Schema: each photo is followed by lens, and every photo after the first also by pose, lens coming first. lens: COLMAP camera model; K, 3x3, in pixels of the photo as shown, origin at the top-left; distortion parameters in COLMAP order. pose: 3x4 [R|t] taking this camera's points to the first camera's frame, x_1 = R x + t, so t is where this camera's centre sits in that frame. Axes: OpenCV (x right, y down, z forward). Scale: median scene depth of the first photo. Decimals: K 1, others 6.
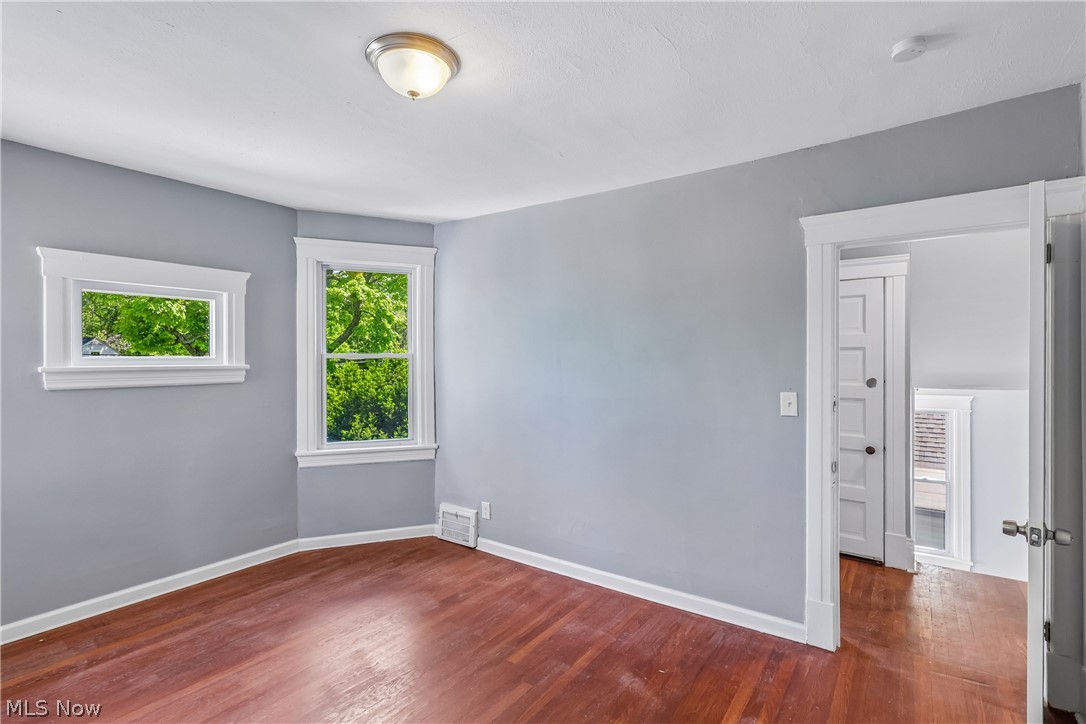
lens RADIAL K [[512.2, 0, 548.0], [0, 512.2, 360.3], [0, 0, 1]] dist [-0.002908, 0.002161]
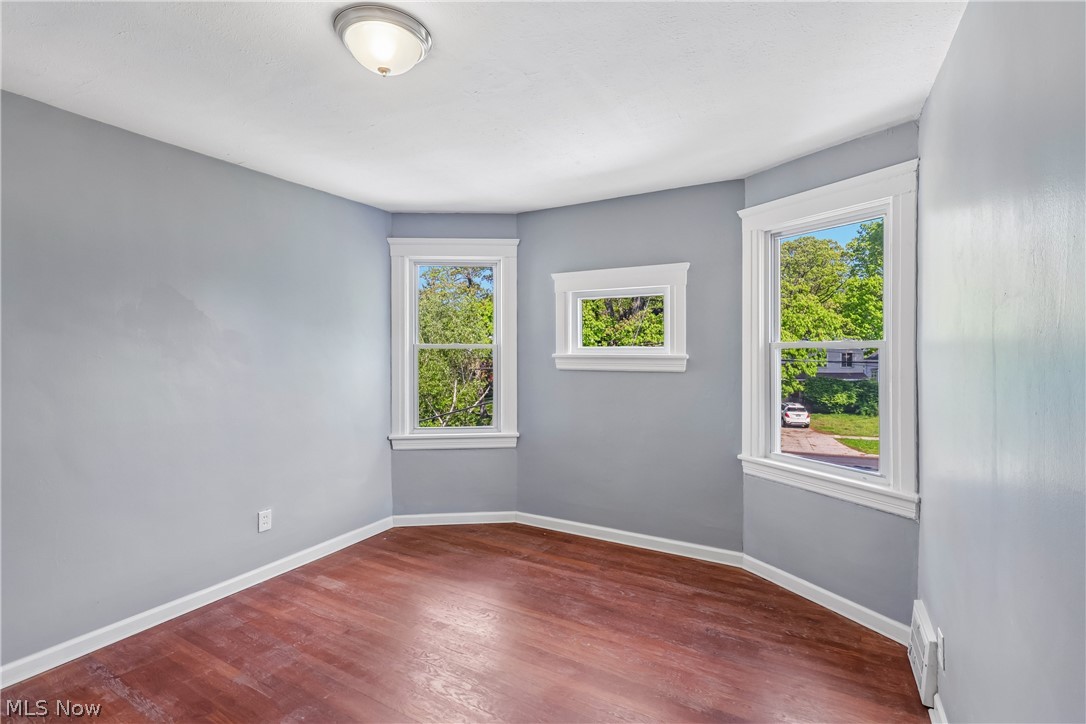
lens RADIAL K [[512.2, 0, 545.5], [0, 512.2, 354.4], [0, 0, 1]] dist [-0.002908, 0.002161]
pose [[0.101917, 0.013576, -0.994700, 0.394642], [-0.003683, 0.999905, 0.013270, -0.003988], [0.994786, 0.002311, 0.101958, 0.648937]]
